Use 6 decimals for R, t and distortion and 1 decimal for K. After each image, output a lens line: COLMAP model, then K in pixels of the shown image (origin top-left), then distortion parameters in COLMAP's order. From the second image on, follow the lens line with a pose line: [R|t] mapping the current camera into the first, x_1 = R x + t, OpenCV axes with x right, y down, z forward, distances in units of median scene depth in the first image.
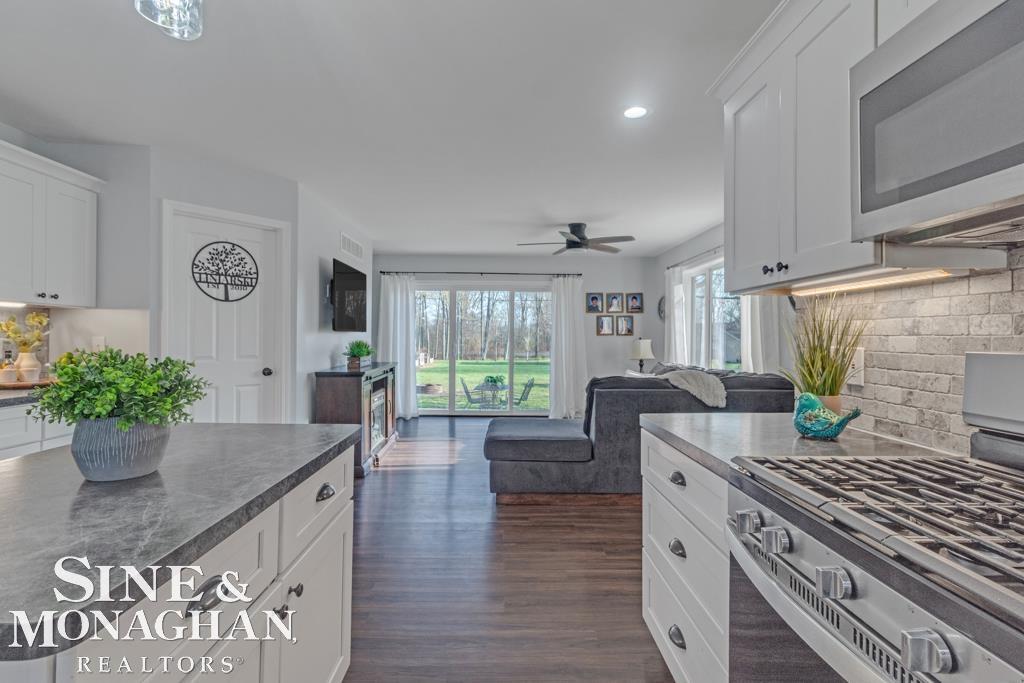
lens RADIAL K [[484.5, 0, 506.4], [0, 484.5, 339.9], [0, 0, 1]] dist [0.004265, -0.000201]
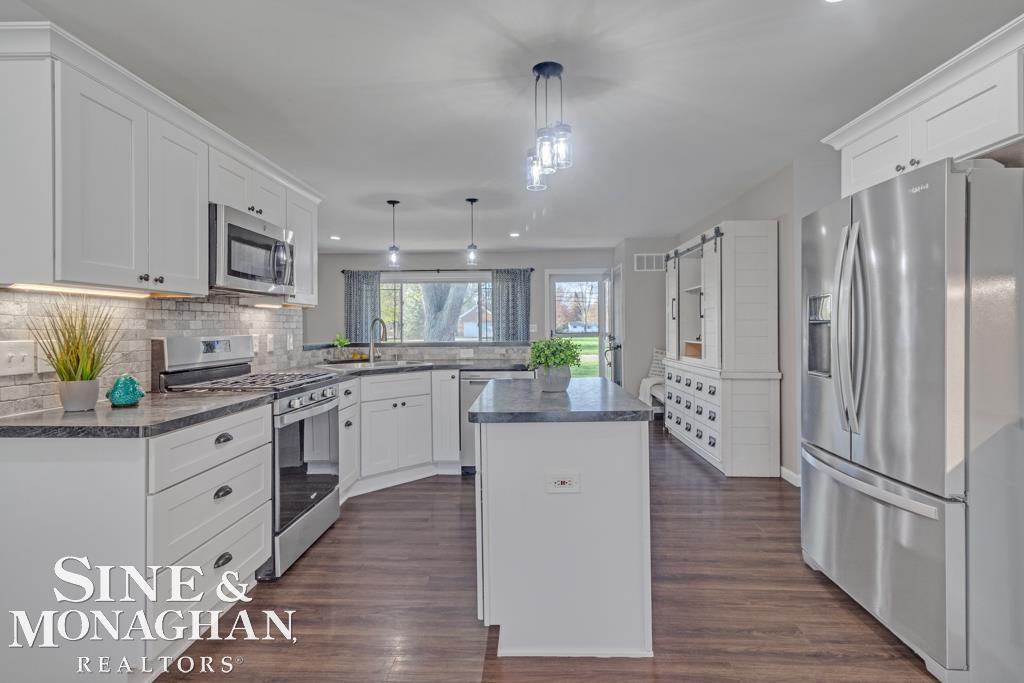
lens RADIAL K [[484.5, 0, 512.6], [0, 484.5, 327.7], [0, 0, 1]] dist [0.004265, -0.000201]
pose [[-0.999077, -0.000955, 0.042938, -0.140014], [-0.000710, 0.999983, 0.005714, -0.006640], [-0.042943, 0.005678, -0.999061, 0.660289]]
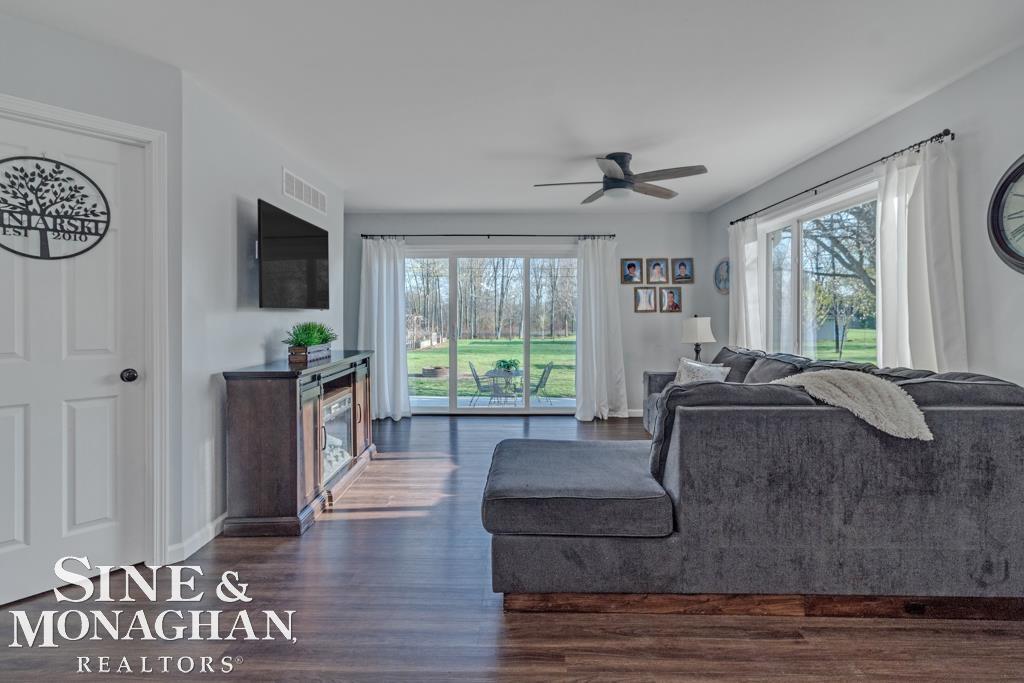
lens RADIAL K [[484.5, 0, 514.9], [0, 484.5, 312.3], [0, 0, 1]] dist [0.004265, -0.000201]
pose [[0.999874, -0.009012, -0.013030, 0.001672], [0.008848, 0.999881, -0.012621, -0.001440], [0.013143, 0.012505, 0.999835, 0.296124]]
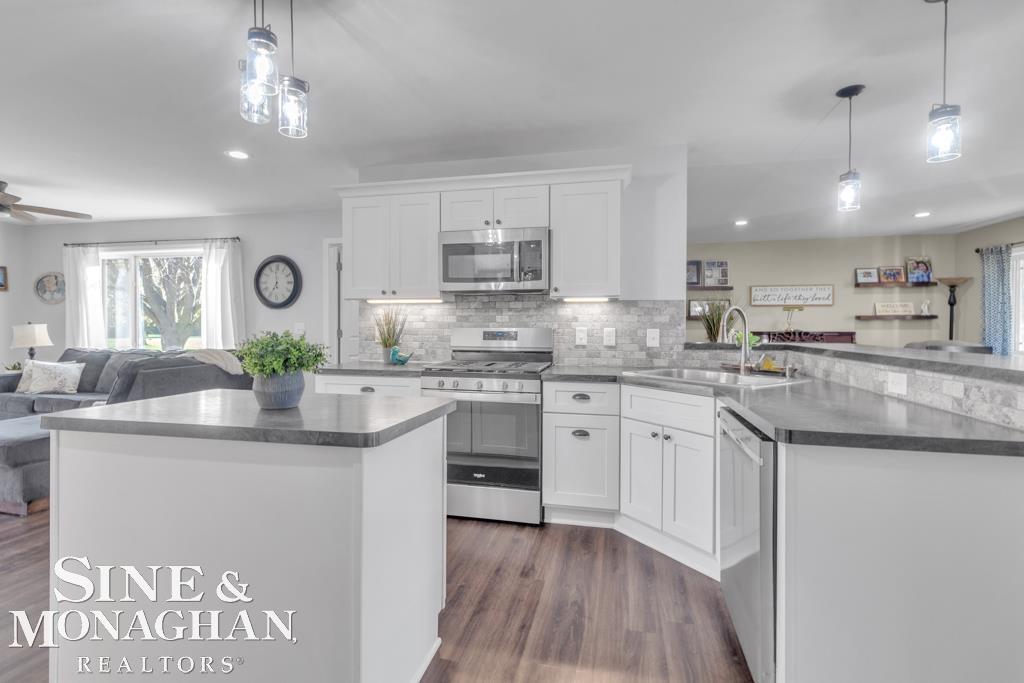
lens RADIAL K [[484.5, 0, 511.4], [0, 484.5, 339.0], [0, 0, 1]] dist [0.004265, -0.000201]
pose [[0.239294, -0.034797, 0.970324, -0.445534], [0.003266, 0.999381, 0.035033, -0.001921], [-0.970942, -0.005214, 0.239259, -0.031350]]
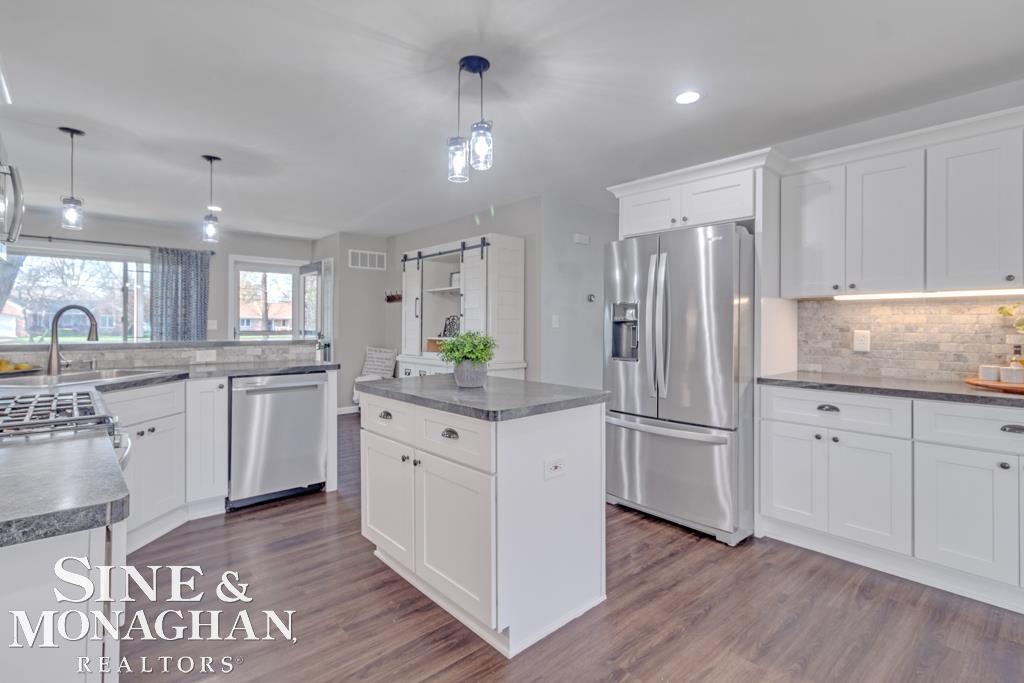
lens RADIAL K [[484.5, 0, 509.3], [0, 484.5, 323.3], [0, 0, 1]] dist [0.004265, -0.000201]
pose [[-0.756310, -0.014129, -0.654060, 0.108599], [-0.012692, 0.999895, -0.006924, -0.001044], [0.654090, 0.003065, -0.756411, 0.570840]]
